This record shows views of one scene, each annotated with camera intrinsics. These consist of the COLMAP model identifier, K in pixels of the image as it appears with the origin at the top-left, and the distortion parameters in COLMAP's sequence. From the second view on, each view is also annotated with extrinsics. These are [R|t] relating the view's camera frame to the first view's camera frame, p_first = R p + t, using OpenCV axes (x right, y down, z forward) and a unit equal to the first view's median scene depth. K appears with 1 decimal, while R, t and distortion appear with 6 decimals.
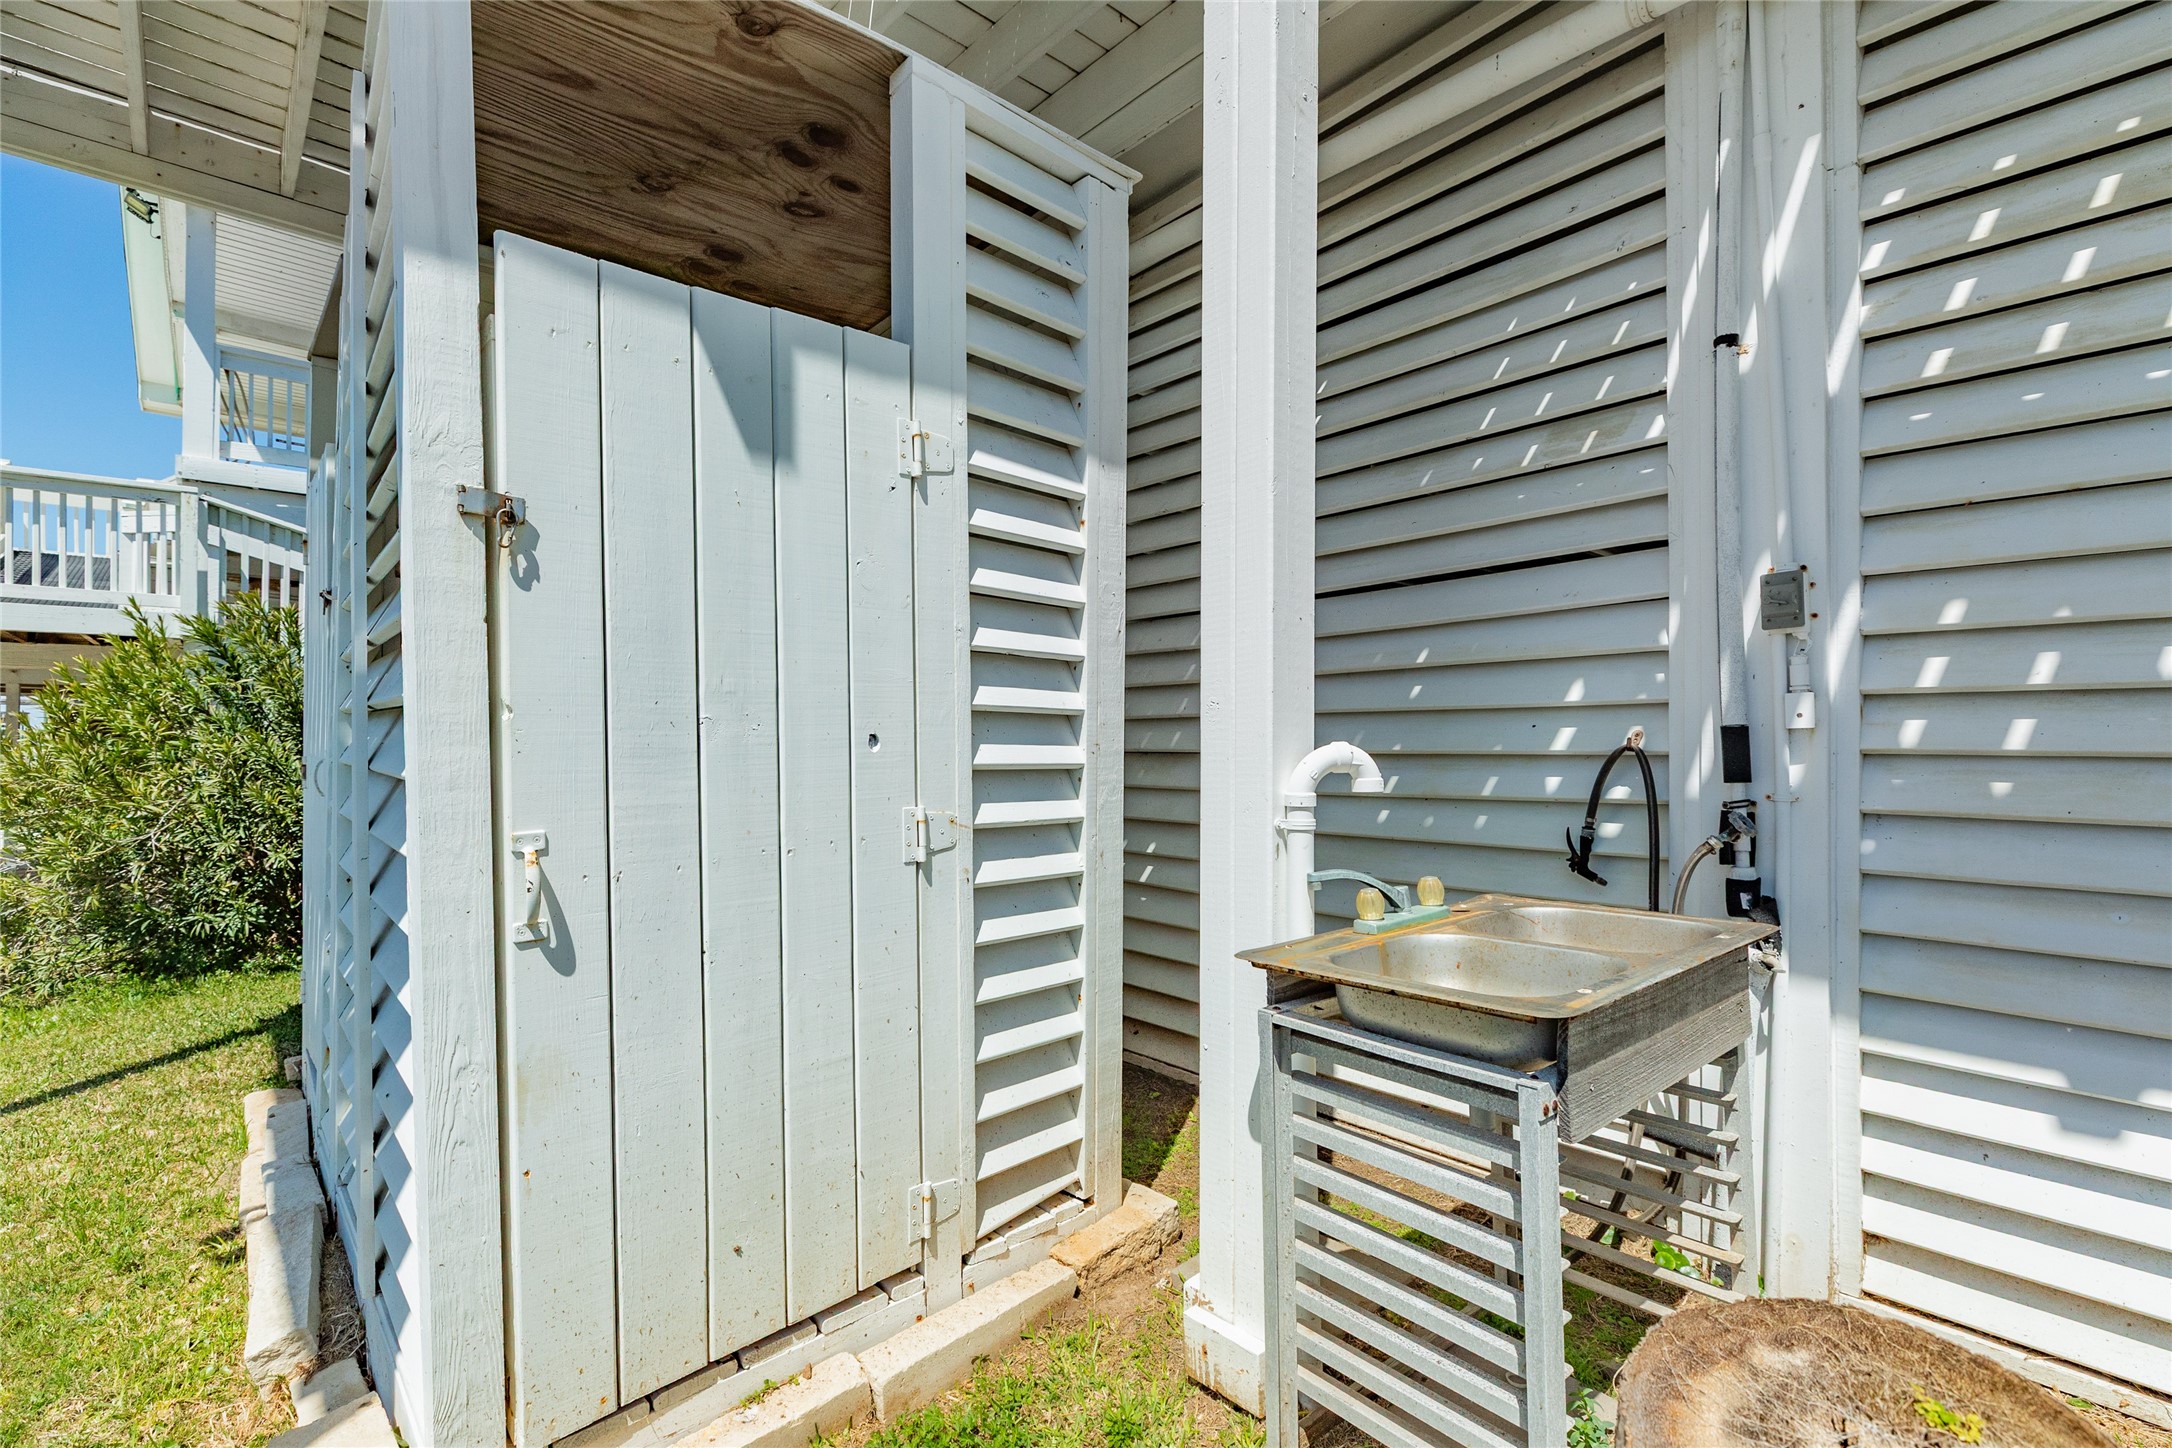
lens RADIAL K [[987.9, 0, 1088.1], [0, 987.9, 734.4], [0, 0, 1]] dist [-0.001734, -0.000210]
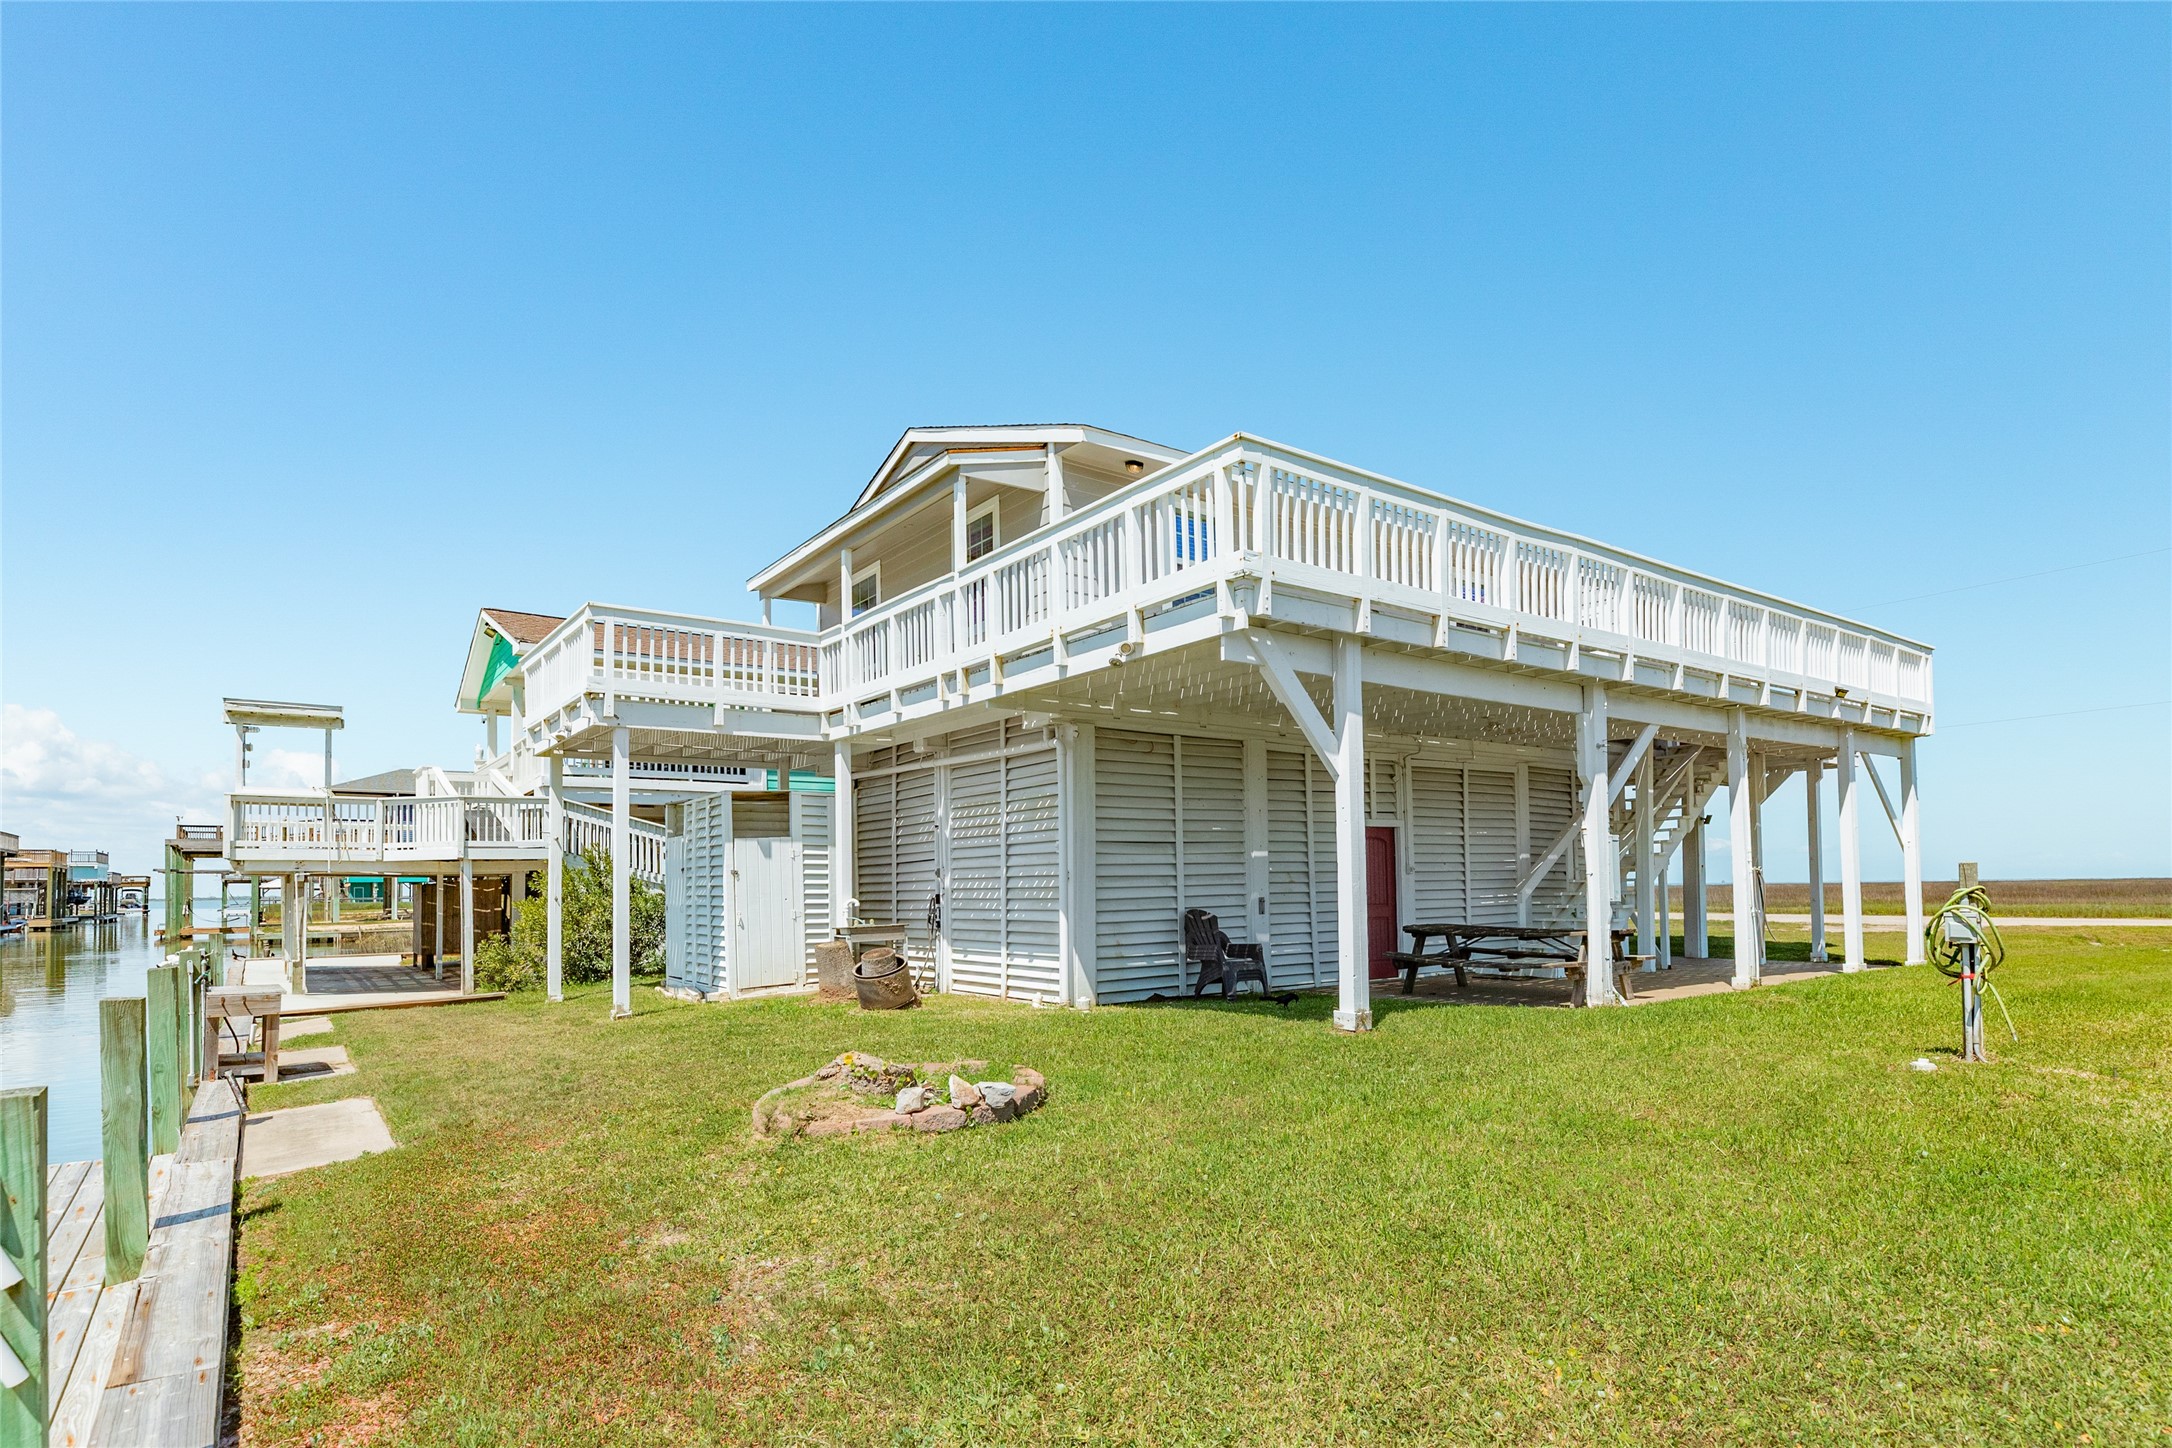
lens RADIAL K [[1123.4, 0, 1092.4], [0, 1123.4, 839.5], [0, 0, 1]] dist [0.002122, 0.000194]
pose [[0.994646, -0.018904, -0.101596, 2.277803], [0.015387, 0.999259, -0.035292, -0.085380], [0.102188, 0.033539, 0.994200, -5.510342]]
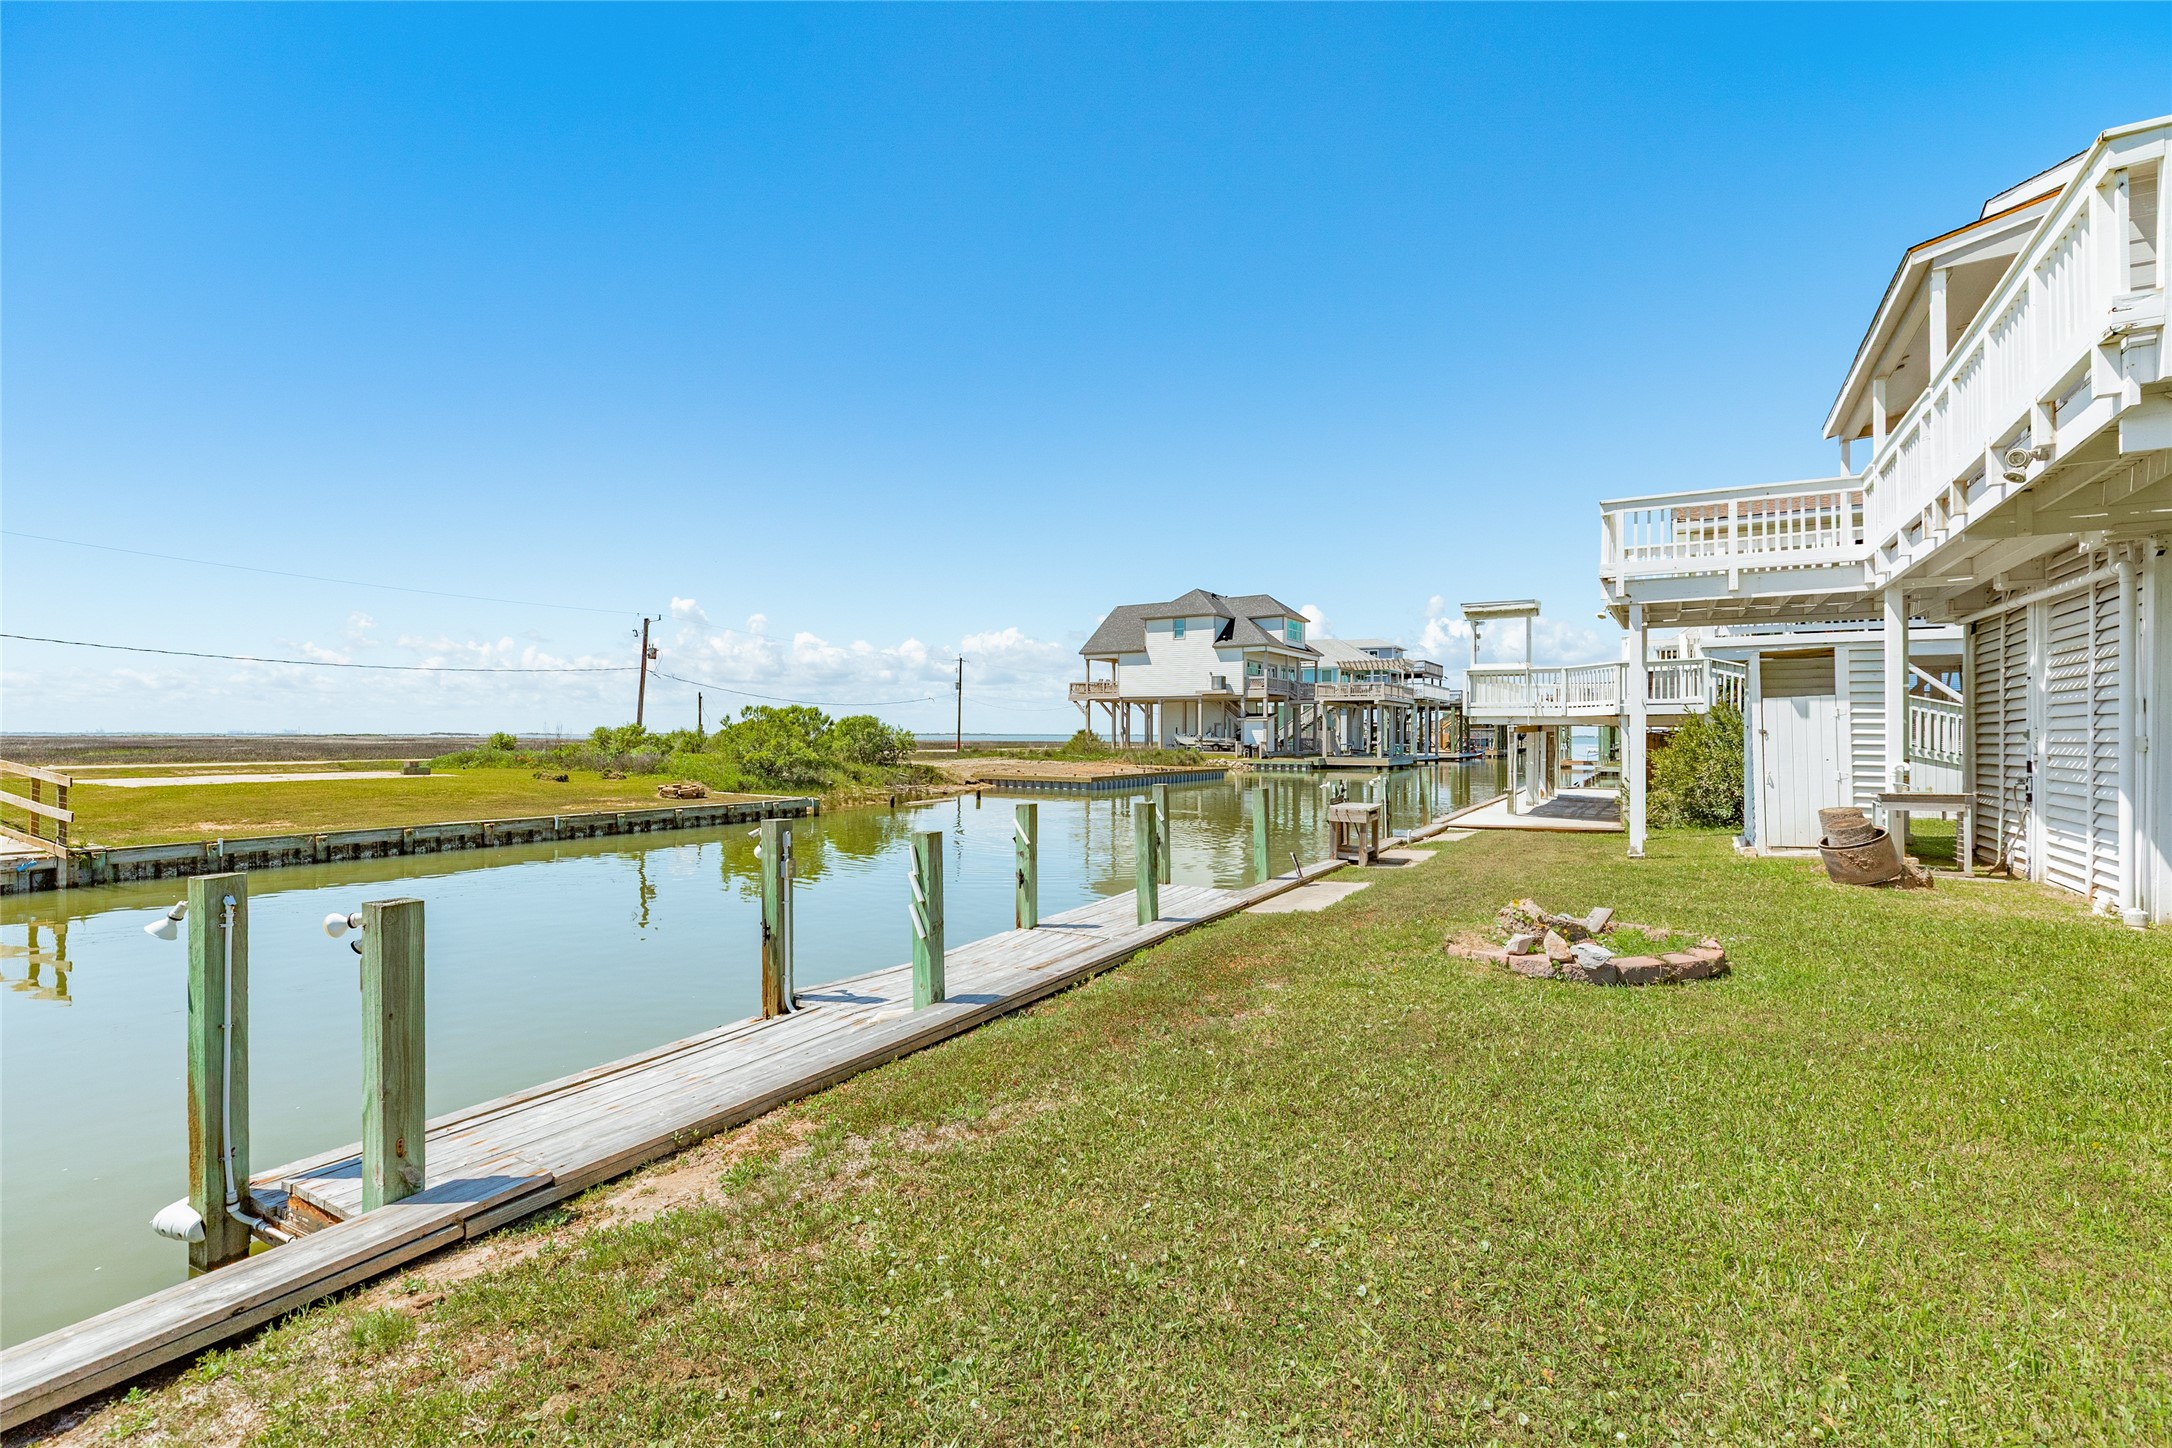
lens RADIAL K [[987.9, 0, 1088.1], [0, 987.9, 734.4], [0, 0, 1]] dist [-0.001734, -0.000210]
pose [[0.298928, -0.001514, -0.954274, 3.890278], [0.003104, 0.999995, -0.000614, -0.150051], [0.954271, -0.002778, 0.298931, -4.775530]]
